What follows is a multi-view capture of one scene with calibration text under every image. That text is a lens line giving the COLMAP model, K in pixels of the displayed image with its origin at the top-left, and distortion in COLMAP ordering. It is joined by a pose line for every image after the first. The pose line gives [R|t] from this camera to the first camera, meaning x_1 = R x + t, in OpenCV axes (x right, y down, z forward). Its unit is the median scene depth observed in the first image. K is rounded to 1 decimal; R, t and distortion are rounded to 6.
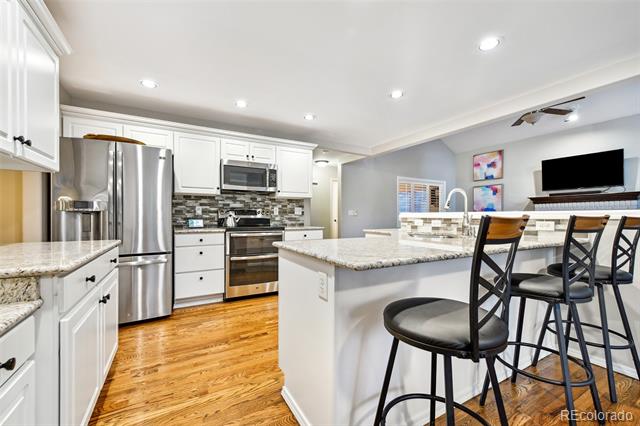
lens RADIAL K [[259.6, 0, 314.5], [0, 259.6, 215.5], [0, 0, 1]] dist [0.000746, -0.000639]
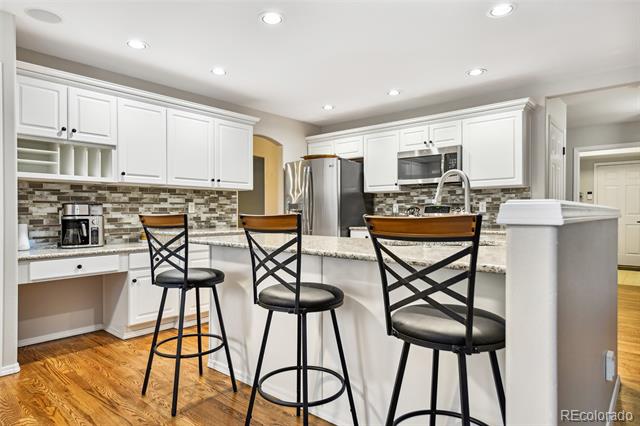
lens RADIAL K [[391.5, 0, 319.9], [0, 391.5, 212.3], [0, 0, 1]] dist [0.007589, -0.000823]
pose [[0.359909, -0.005761, -0.932970, 0.750075], [0.004979, 0.999979, -0.004254, 0.000591], [0.932974, -0.003115, 0.359930, 0.205661]]
